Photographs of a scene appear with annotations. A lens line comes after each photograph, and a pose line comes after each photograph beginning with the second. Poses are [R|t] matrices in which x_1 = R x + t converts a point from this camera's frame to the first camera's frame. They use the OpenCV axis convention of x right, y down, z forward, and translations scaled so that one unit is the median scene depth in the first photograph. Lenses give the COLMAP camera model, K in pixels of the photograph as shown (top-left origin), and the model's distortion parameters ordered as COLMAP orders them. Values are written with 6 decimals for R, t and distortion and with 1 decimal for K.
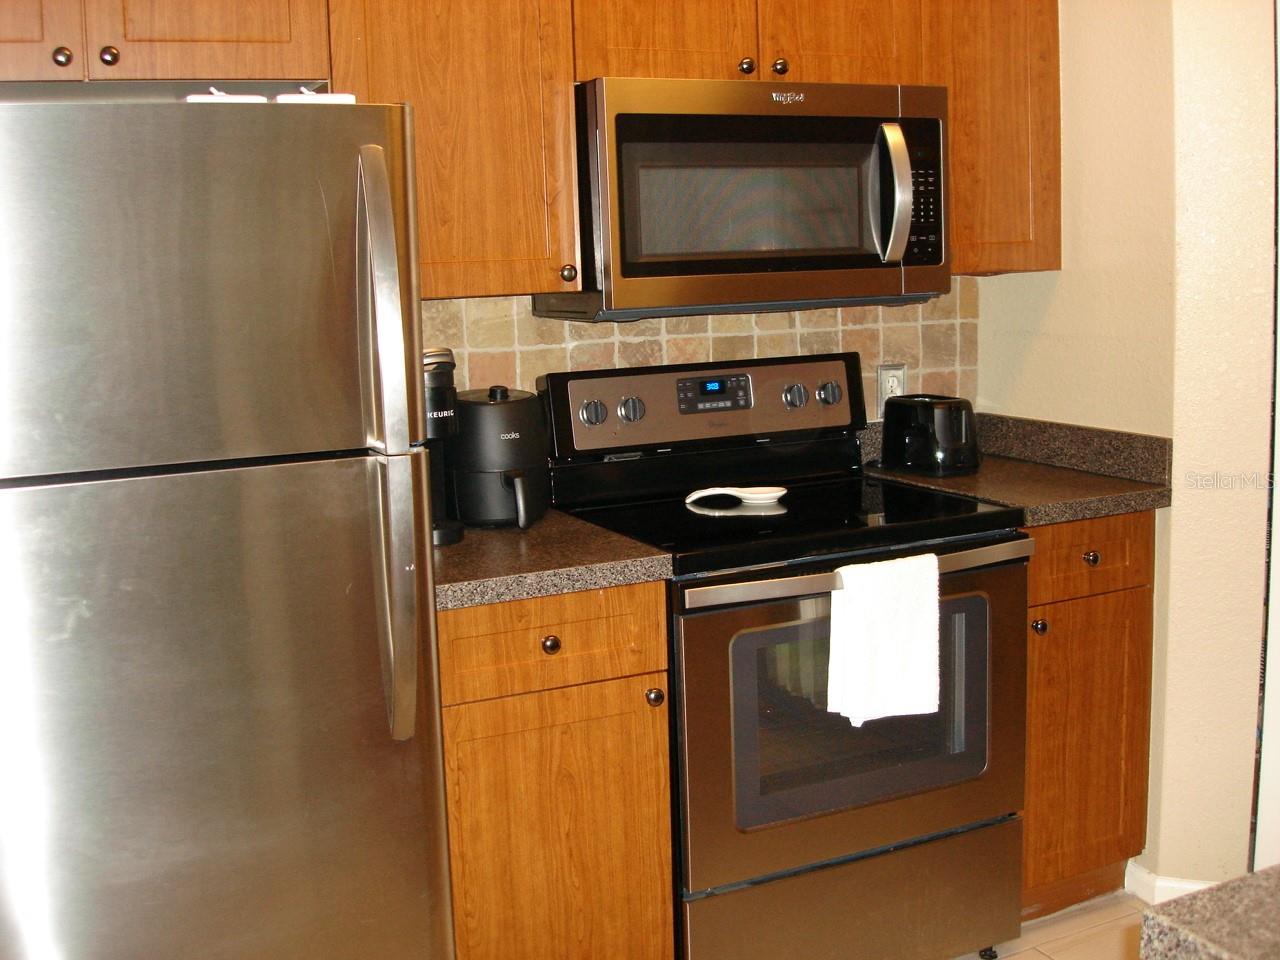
lens RADIAL K [[1441.0, 0, 640.0], [0, 1441.0, 480.0], [0, 0, 1]] dist [-0.118322, -0.037472]
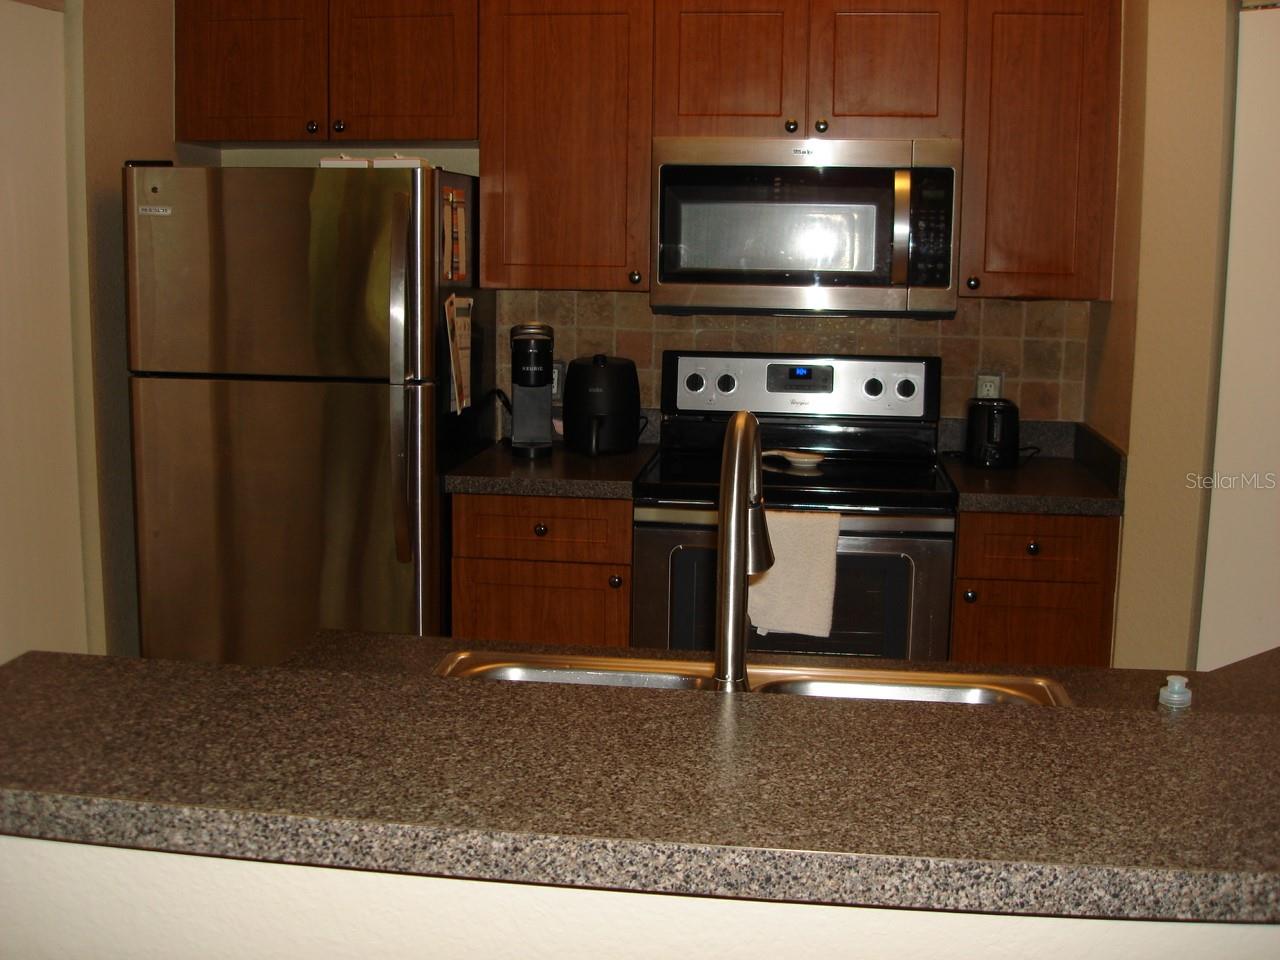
lens RADIAL K [[1441.0, 0, 640.0], [0, 1441.0, 480.0], [0, 0, 1]] dist [-0.118322, -0.037472]
pose [[0.837820, 0.133082, -0.529477, 0.578365], [-0.125028, 0.990831, 0.051203, -0.017292], [0.531437, 0.023301, 0.846778, -0.139181]]
